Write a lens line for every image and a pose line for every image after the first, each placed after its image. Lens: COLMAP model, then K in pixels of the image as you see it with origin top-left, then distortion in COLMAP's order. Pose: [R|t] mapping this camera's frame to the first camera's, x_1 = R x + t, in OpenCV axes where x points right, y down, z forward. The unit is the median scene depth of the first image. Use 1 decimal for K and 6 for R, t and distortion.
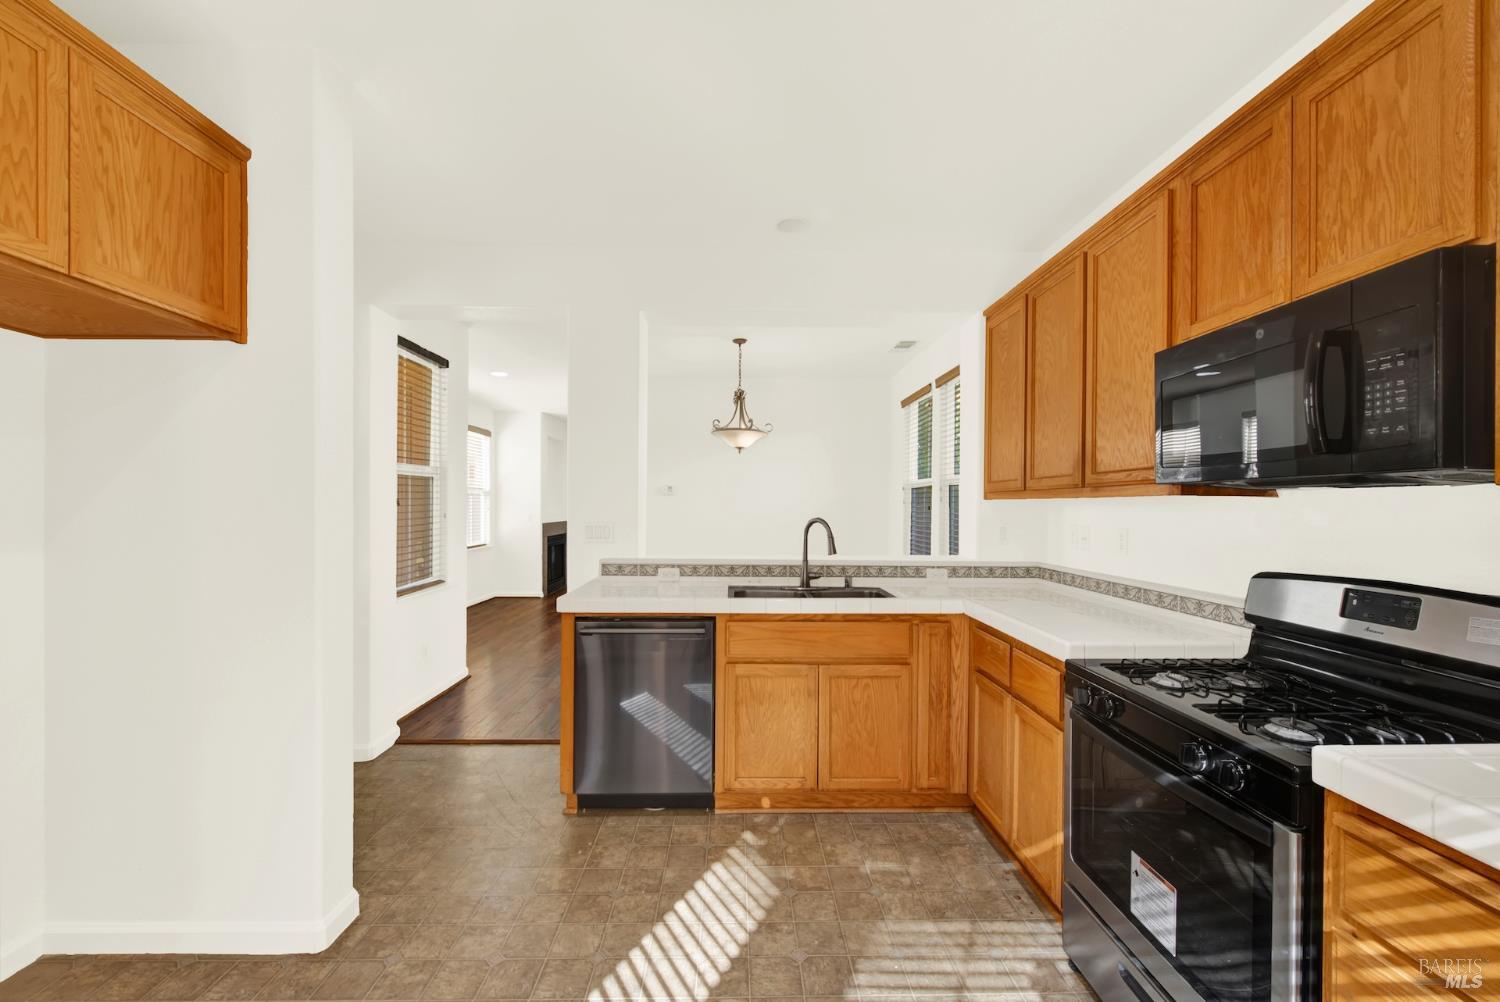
lens RADIAL K [[610.3, 0, 749.2], [0, 610.3, 510.4], [0, 0, 1]] dist [0.002962, -0.002714]
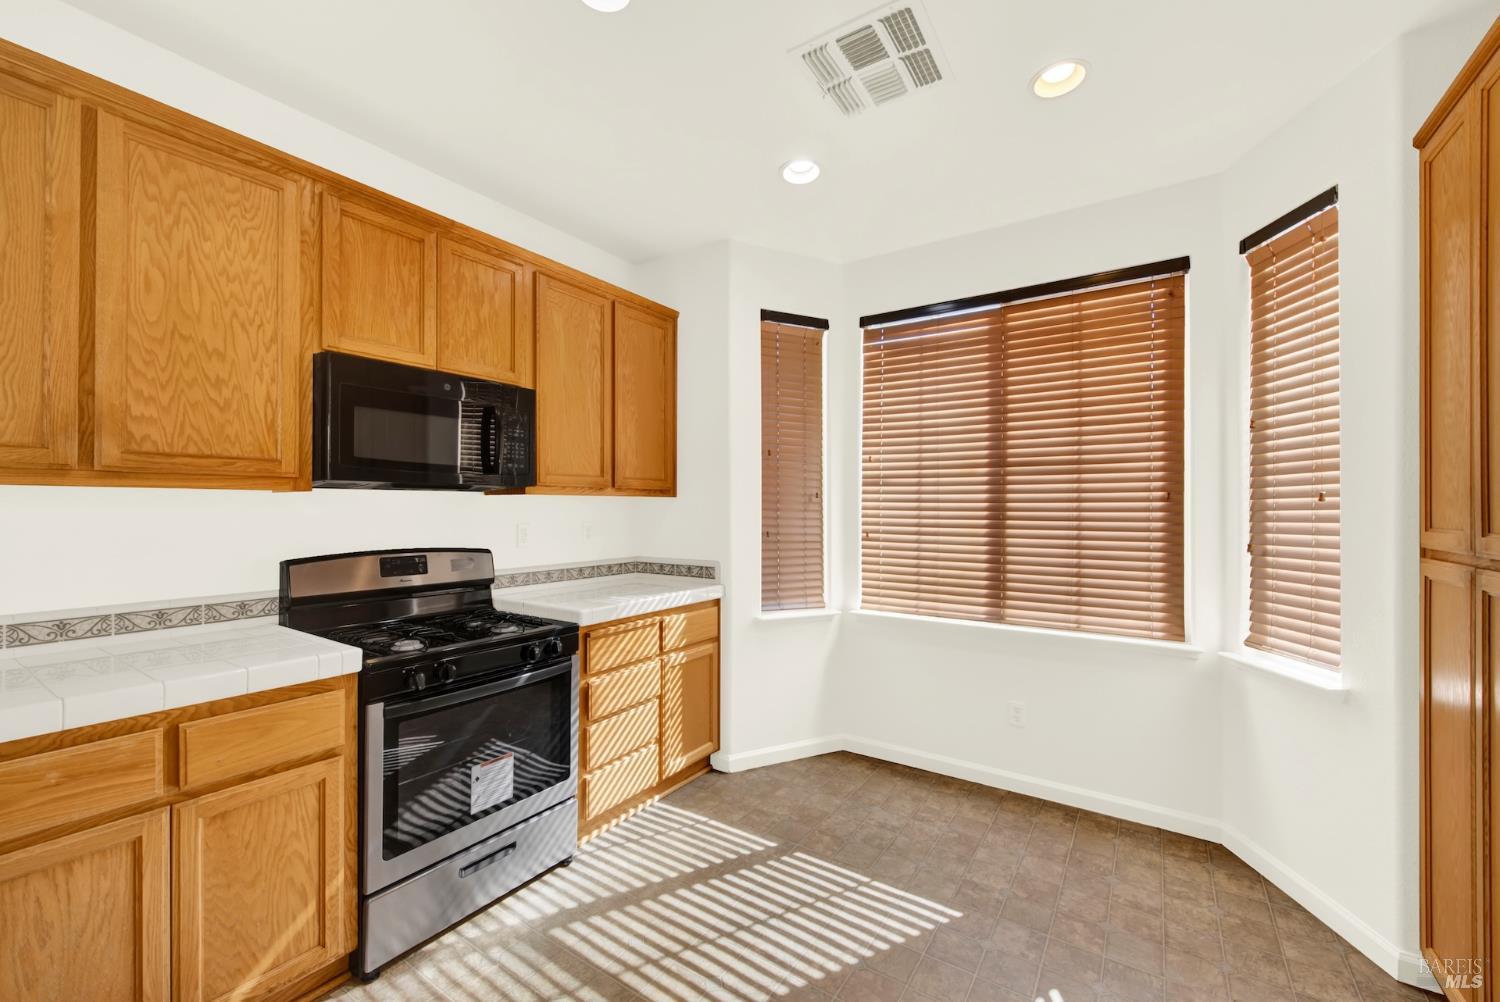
lens RADIAL K [[610.3, 0, 747.9], [0, 610.3, 507.1], [0, 0, 1]] dist [0.002962, -0.002714]
pose [[-0.818065, -0.010449, 0.575030, -0.430083], [-0.006148, 0.999937, 0.009424, -0.009937], [-0.575092, 0.004174, -0.818078, 1.241784]]
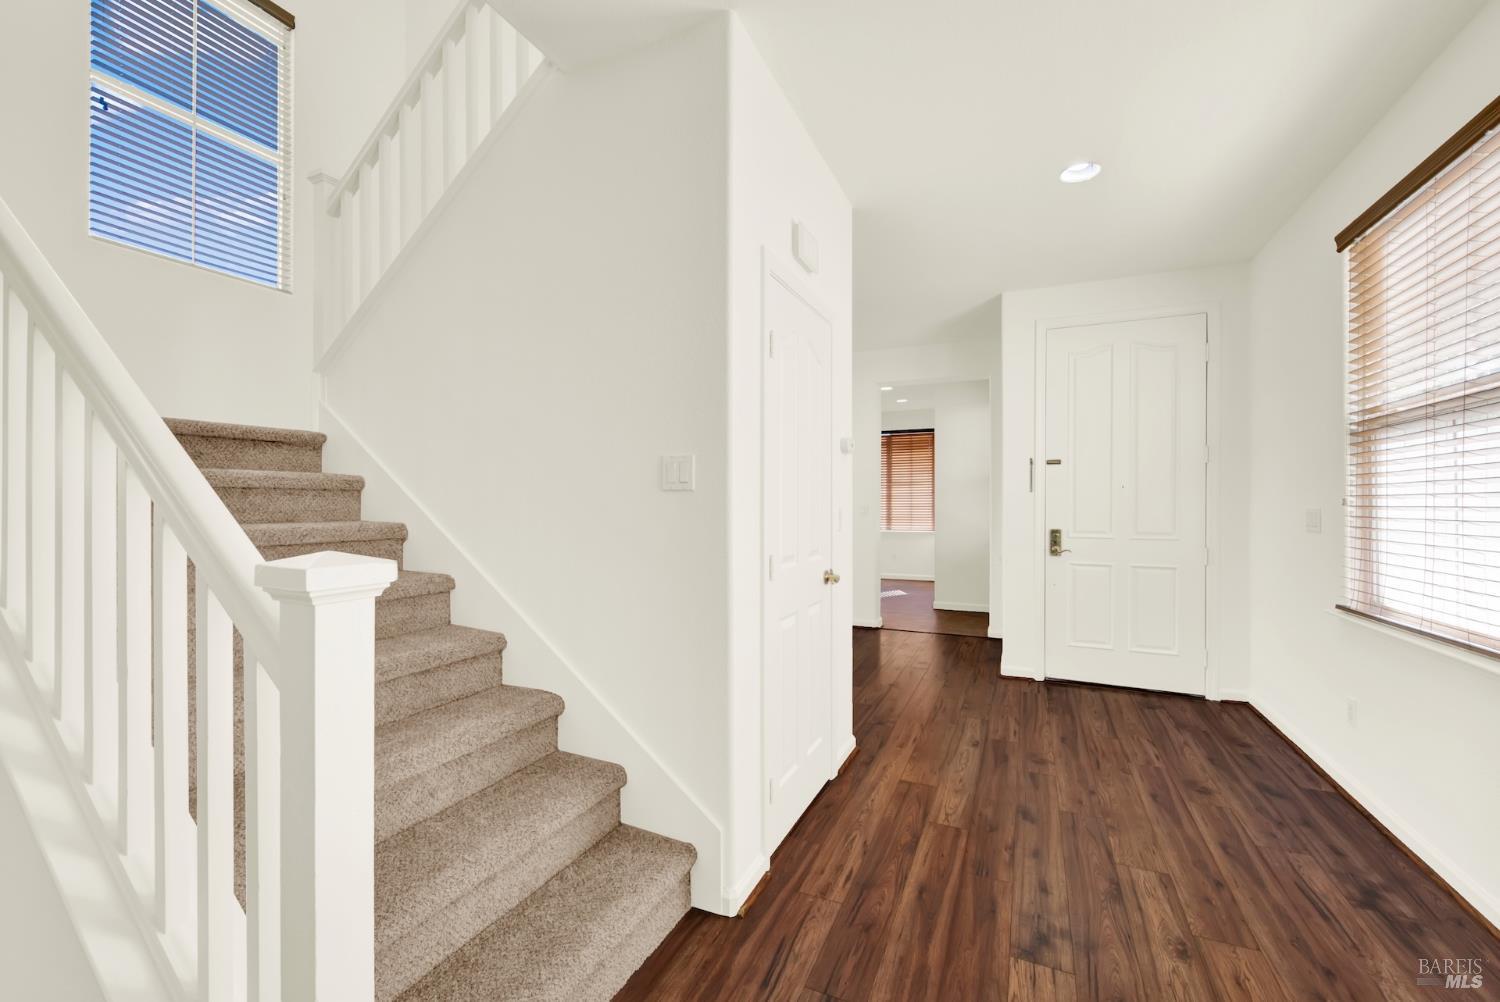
lens RADIAL K [[610.3, 0, 757.4], [0, 610.3, 507.9], [0, 0, 1]] dist [0.002962, -0.002714]
pose [[-0.907803, -0.012622, 0.419208, -1.149385], [-0.006213, 0.999842, 0.016649, 0.024509], [-0.419352, 0.012510, -0.907738, 4.481294]]
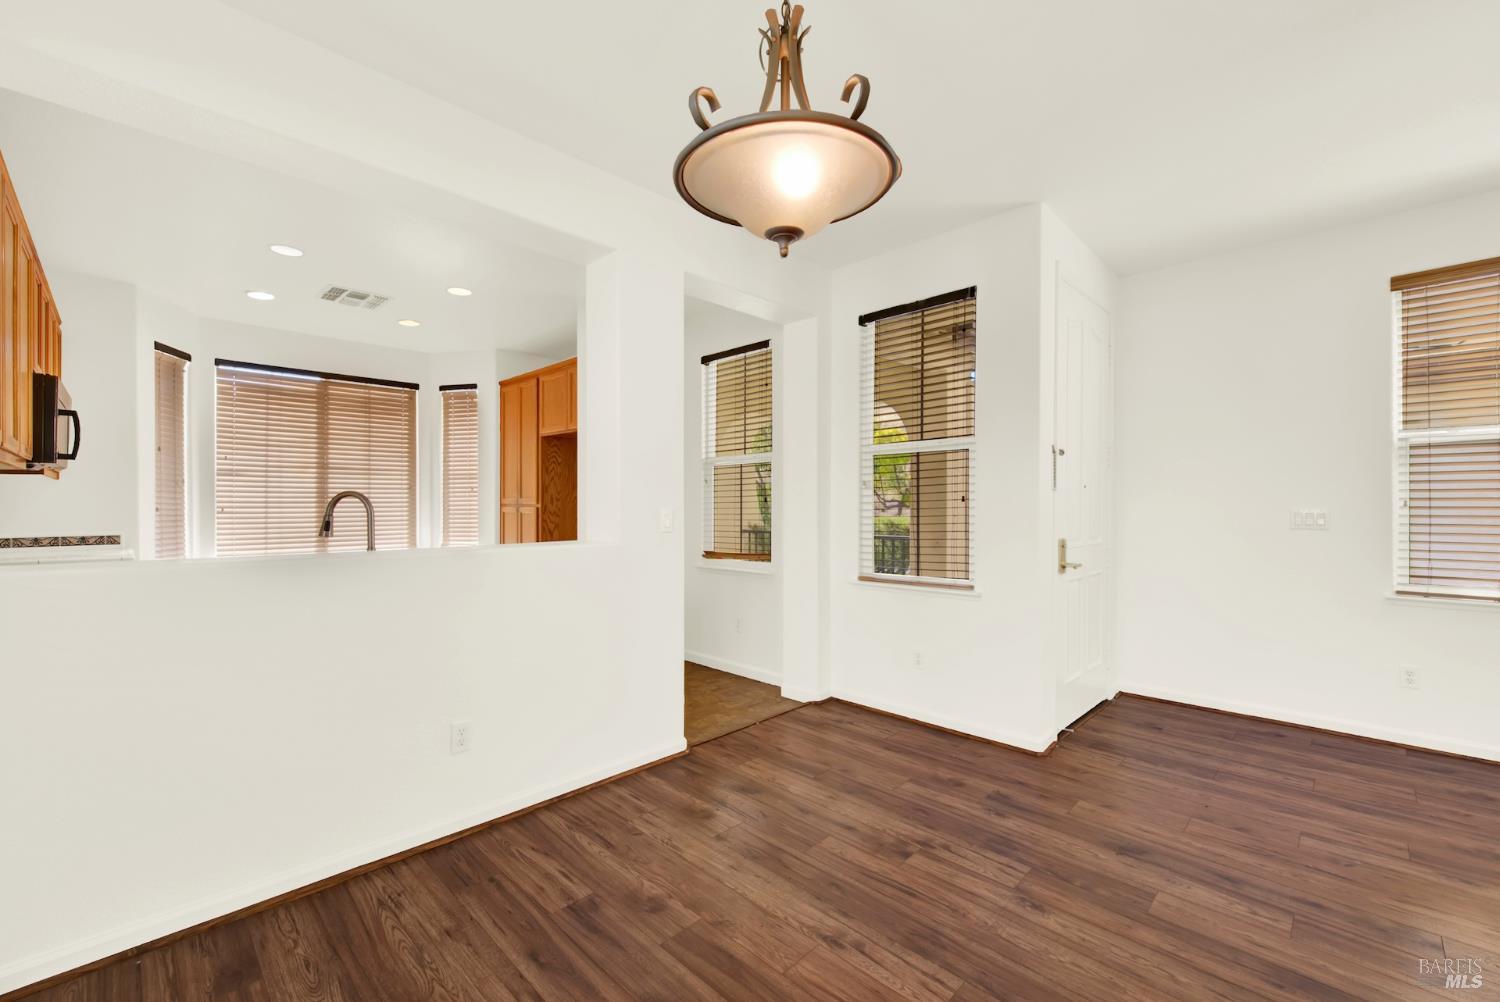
lens RADIAL K [[610.3, 0, 741.3], [0, 610.3, 507.5], [0, 0, 1]] dist [0.002962, -0.002714]
pose [[-0.719171, 0.001128, -0.694832, 0.445891], [-0.005691, 0.999956, 0.007513, 0.037416], [0.694810, 0.009357, -0.719133, 2.814158]]
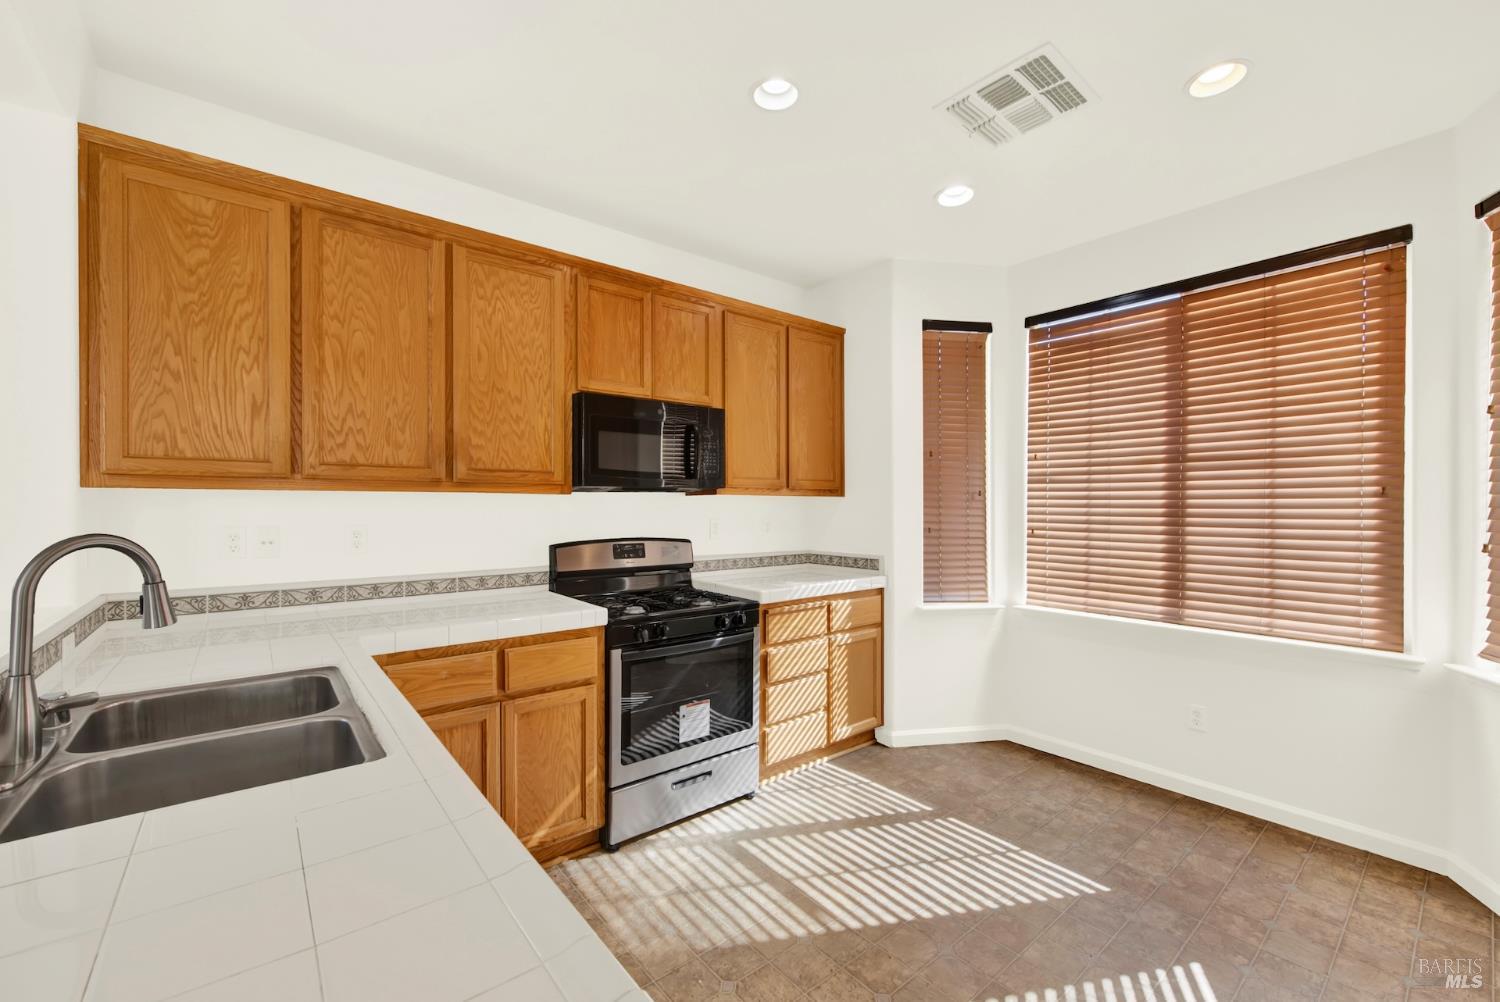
lens RADIAL K [[610.3, 0, 745.2], [0, 610.3, 510.5], [0, 0, 1]] dist [0.002962, -0.002714]
pose [[-0.616811, -0.014521, 0.786977, -0.576391], [-0.000212, 0.999833, 0.018283, -0.010407], [-0.787111, 0.011111, -0.616711, 1.360999]]
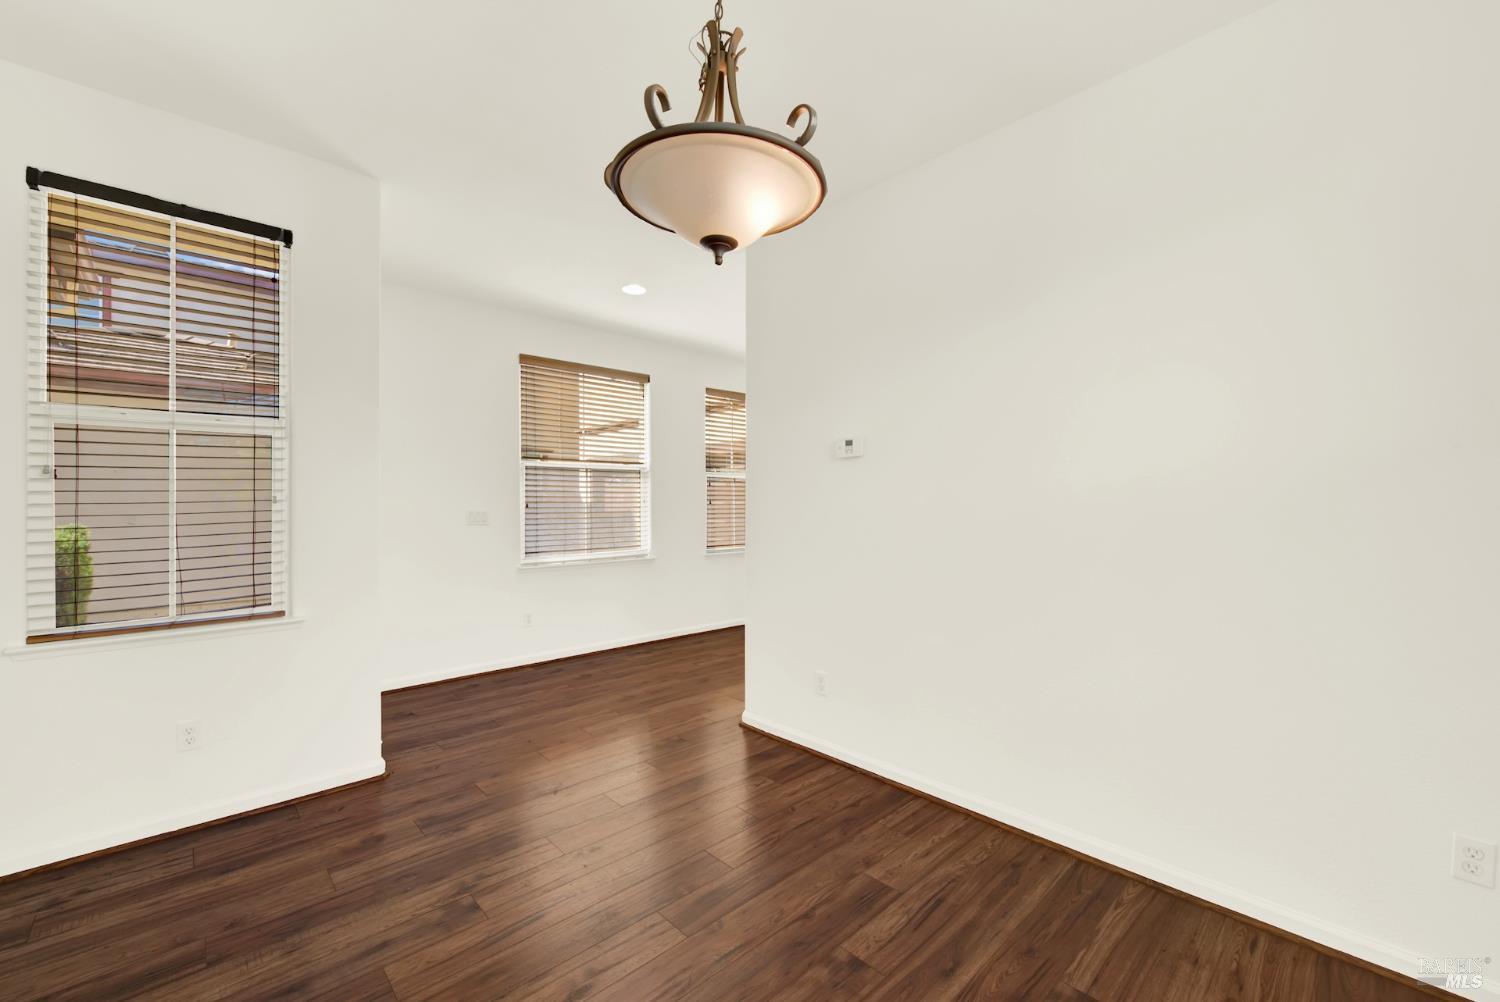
lens RADIAL K [[610.3, 0, 750.9], [0, 610.3, 511.3], [0, 0, 1]] dist [0.002962, -0.002714]
pose [[0.675561, 0.003533, -0.737296, 0.469694], [-0.000600, 0.999991, 0.004242, 0.040319], [0.737304, -0.002424, 0.675557, 1.974141]]
